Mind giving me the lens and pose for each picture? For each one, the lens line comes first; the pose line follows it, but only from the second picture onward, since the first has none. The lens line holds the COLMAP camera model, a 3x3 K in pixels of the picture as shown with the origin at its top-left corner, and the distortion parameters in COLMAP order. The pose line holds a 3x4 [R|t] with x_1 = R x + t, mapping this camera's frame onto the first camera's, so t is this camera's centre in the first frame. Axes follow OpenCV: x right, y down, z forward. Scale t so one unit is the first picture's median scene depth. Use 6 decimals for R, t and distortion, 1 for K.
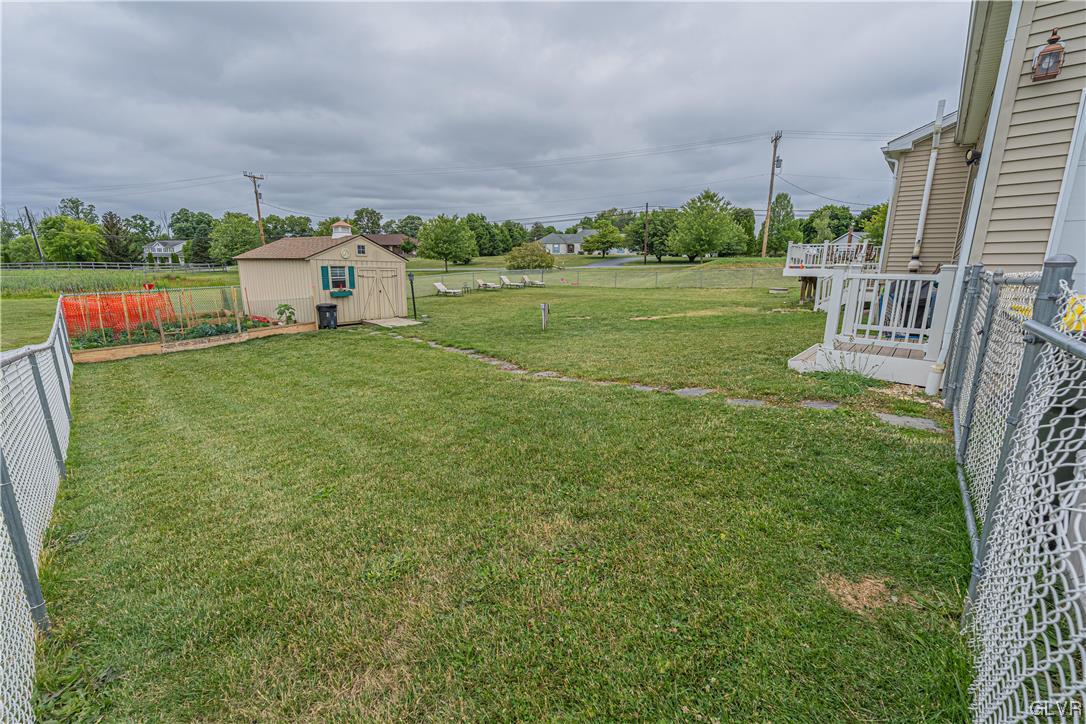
lens RADIAL K [[442.2, 0, 544.9], [0, 442.2, 362.4], [0, 0, 1]] dist [0.002776, -0.002107]
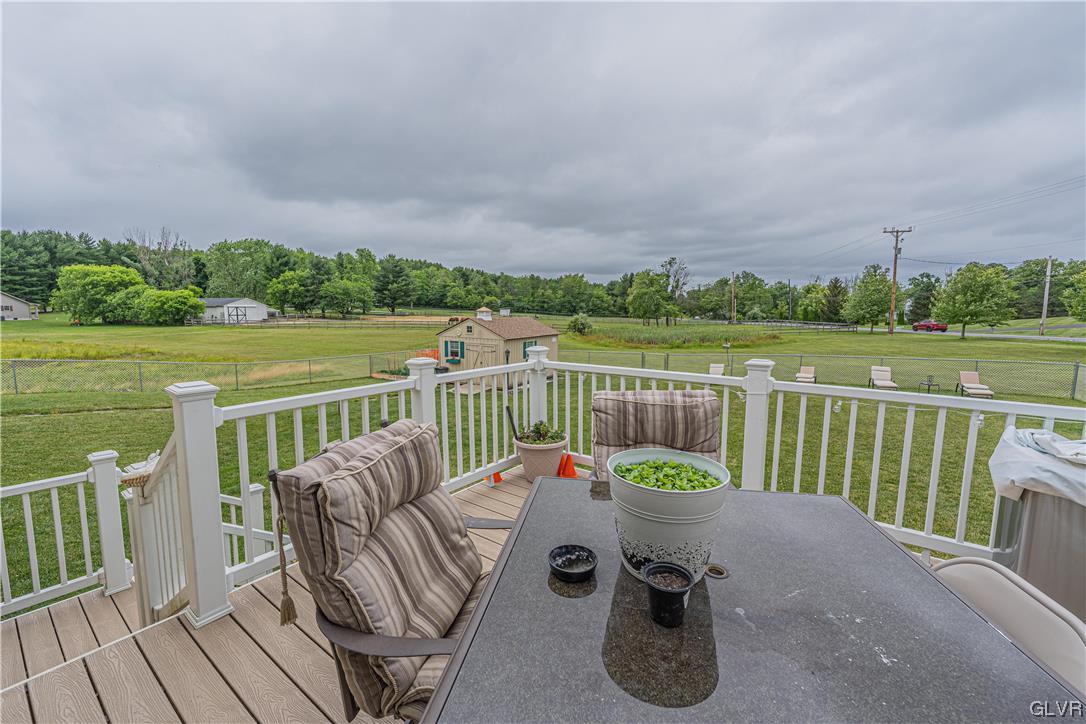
lens RADIAL K [[442.2, 0, 547.0], [0, 442.2, 364.7], [0, 0, 1]] dist [0.002776, -0.002107]
pose [[0.067217, 0.110762, -0.991571, 0.891822], [-0.220498, 0.970895, 0.093505, -0.330093], [0.973069, 0.212355, 0.089683, 1.144489]]
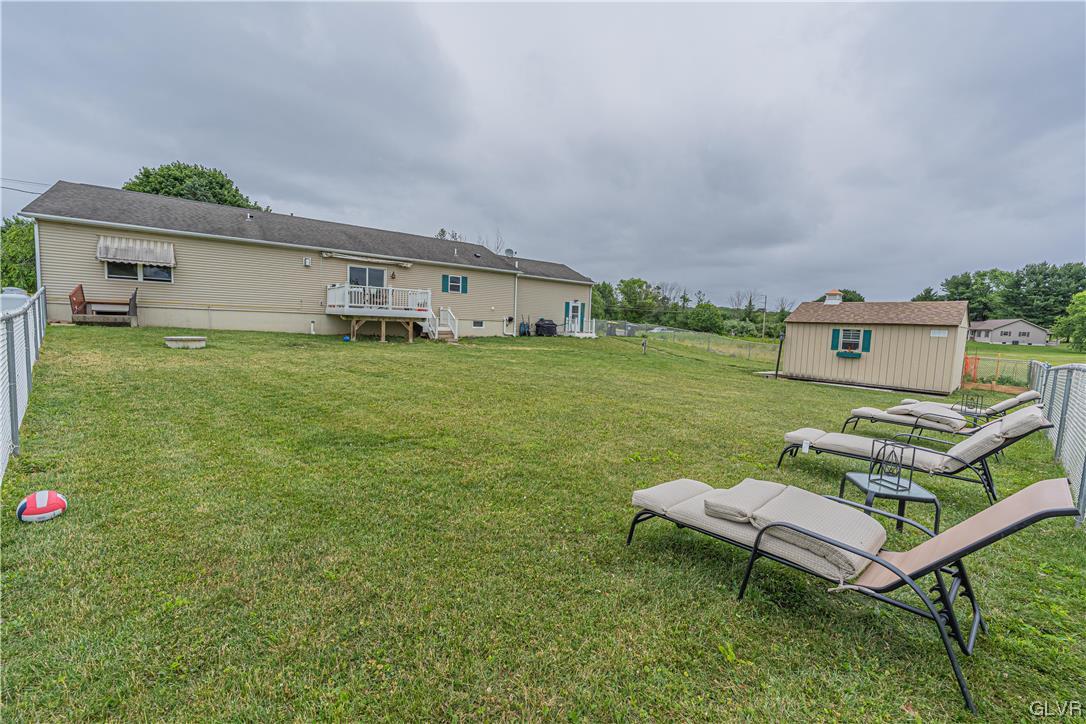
lens RADIAL K [[442.2, 0, 542.7], [0, 442.2, 367.5], [0, 0, 1]] dist [0.002776, -0.002107]
pose [[-0.975018, -0.071376, 0.210344, 0.072359], [-0.001872, 0.949572, 0.313544, -0.488855], [-0.222116, 0.305318, -0.925984, 2.261935]]
